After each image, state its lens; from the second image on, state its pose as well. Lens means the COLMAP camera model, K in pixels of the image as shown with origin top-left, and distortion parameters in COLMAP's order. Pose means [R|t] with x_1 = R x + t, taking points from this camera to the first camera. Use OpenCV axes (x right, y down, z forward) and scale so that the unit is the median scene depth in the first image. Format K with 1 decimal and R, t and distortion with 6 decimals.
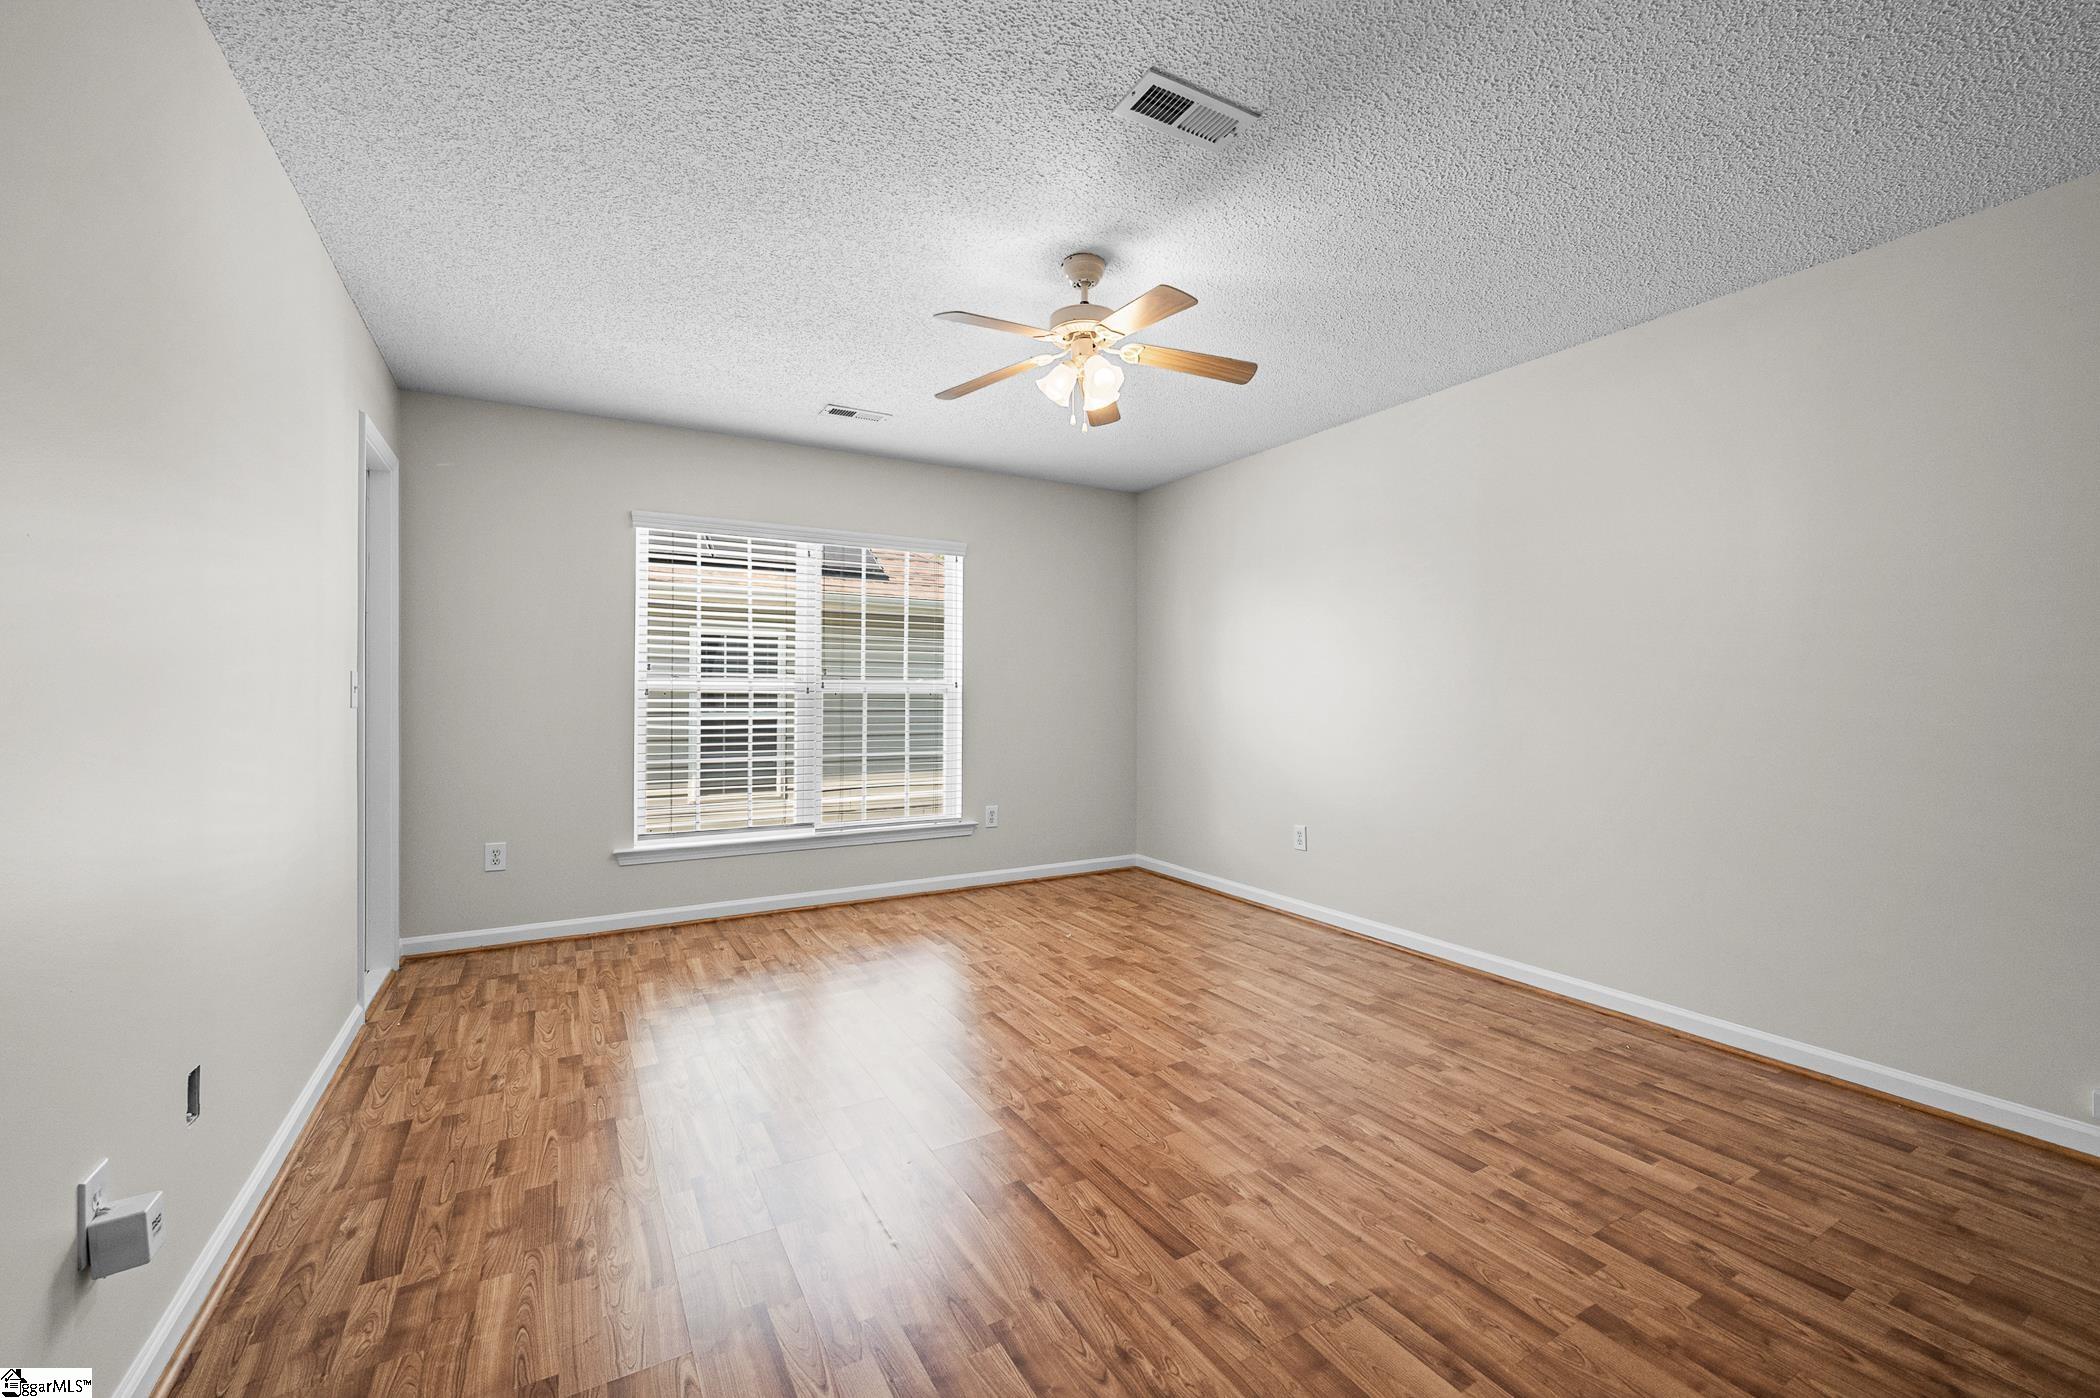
lens RADIAL K [[850.6, 0, 1050.0], [0, 850.6, 699.0], [0, 0, 1]] dist [0.000041, 0.000260]
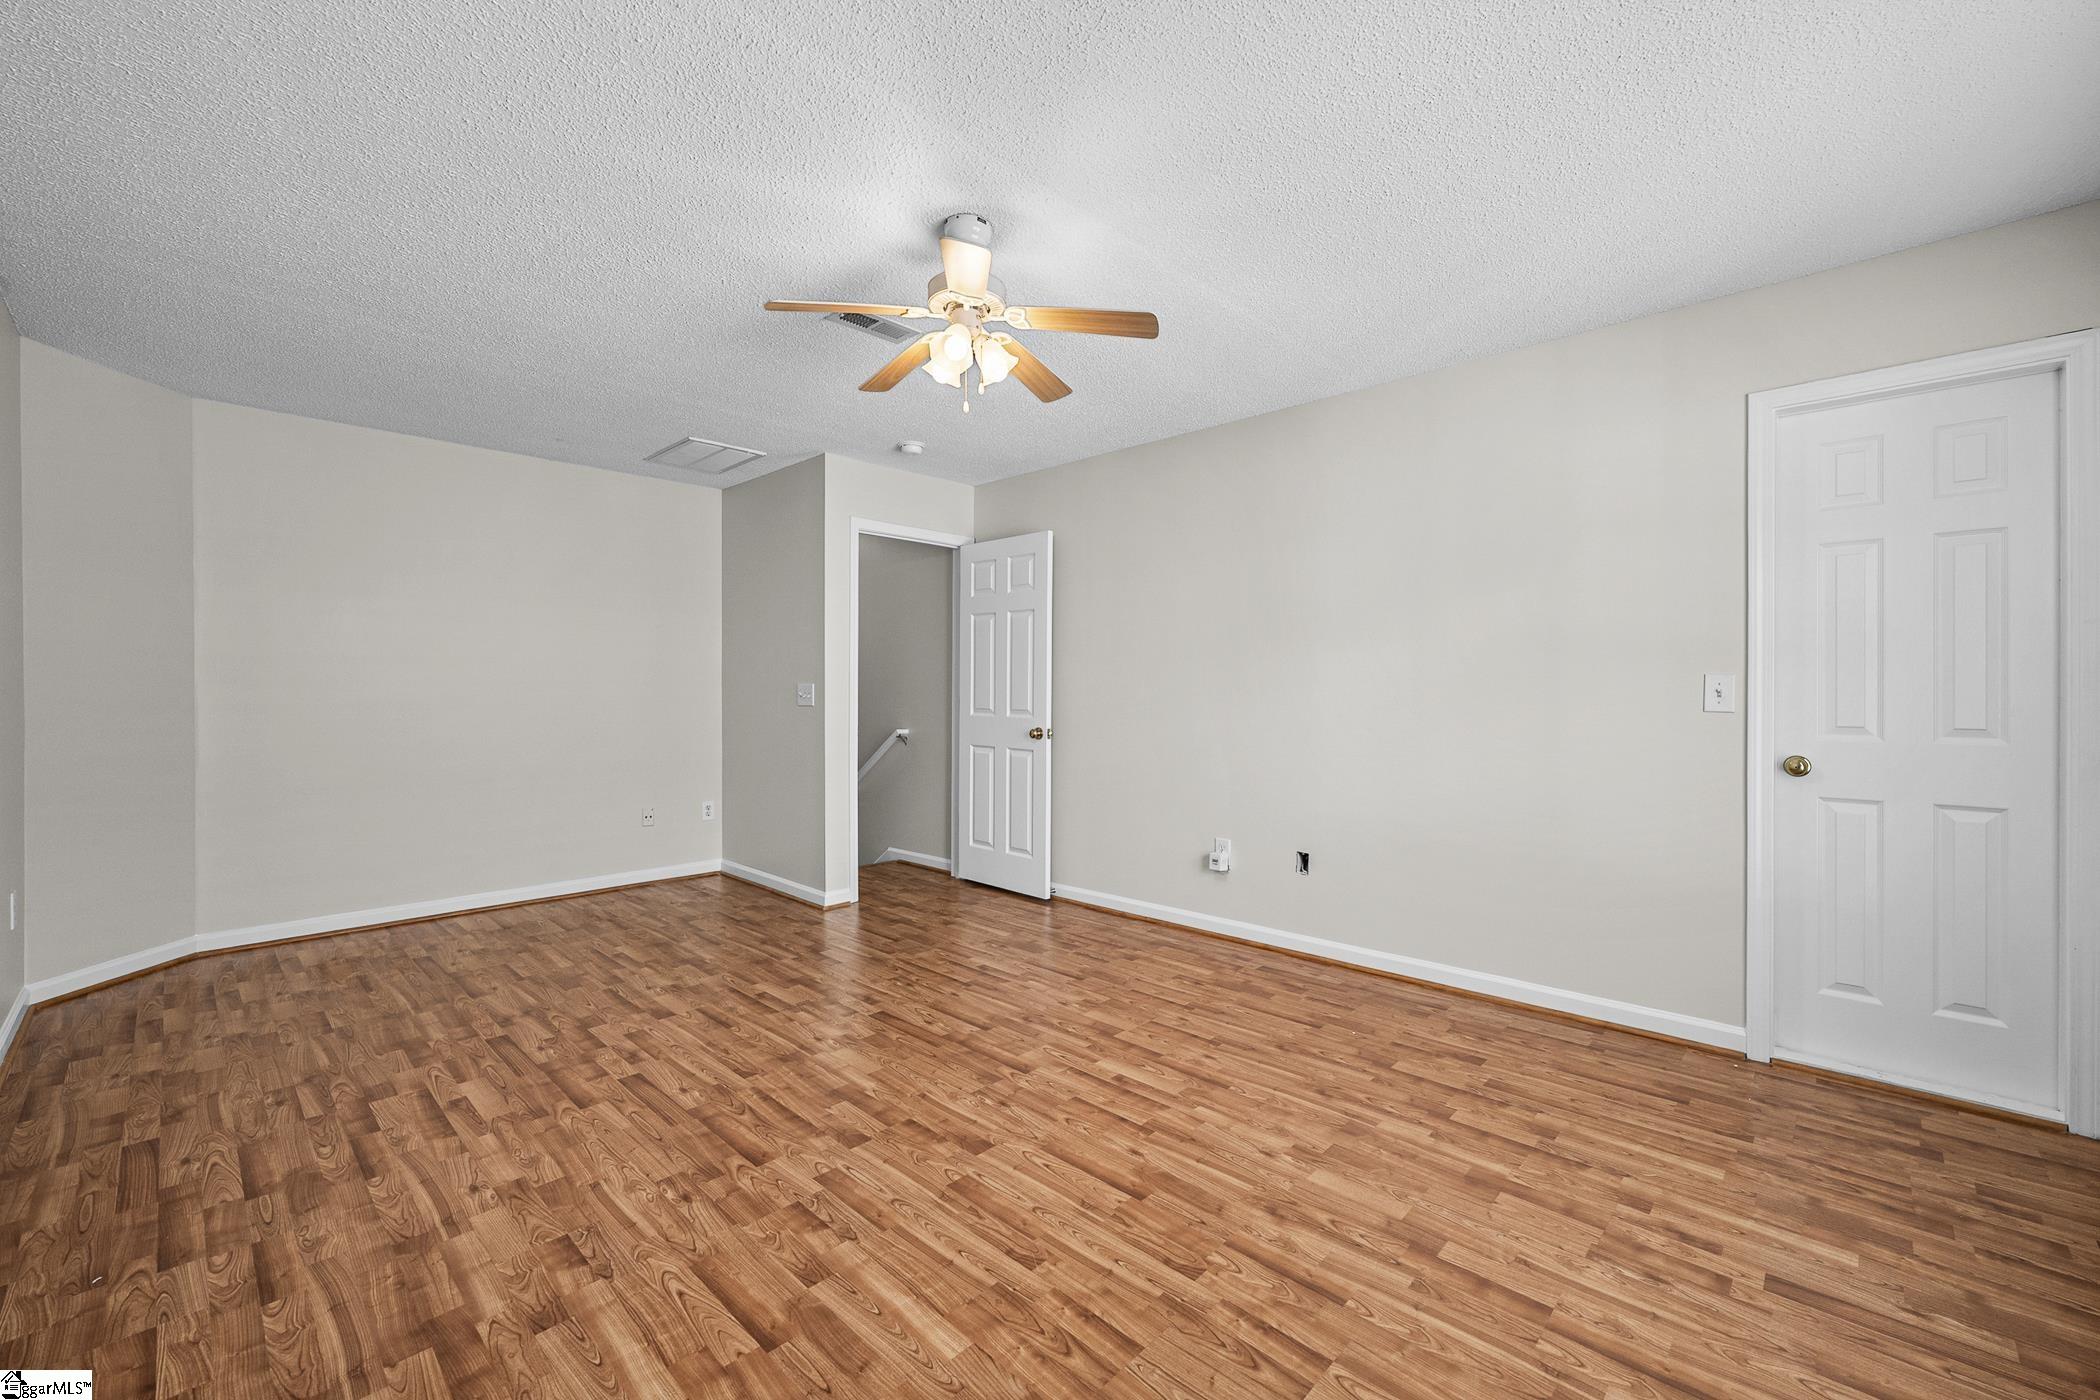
lens RADIAL K [[850.6, 0, 1050.0], [0, 850.6, 700.0], [0, 0, 1]] dist [0.000041, 0.000260]
pose [[-0.960537, 0.001190, -0.278149, 0.224638], [-0.004248, 0.999811, 0.018947, -0.022964], [0.278119, 0.019381, -0.960351, 2.054301]]
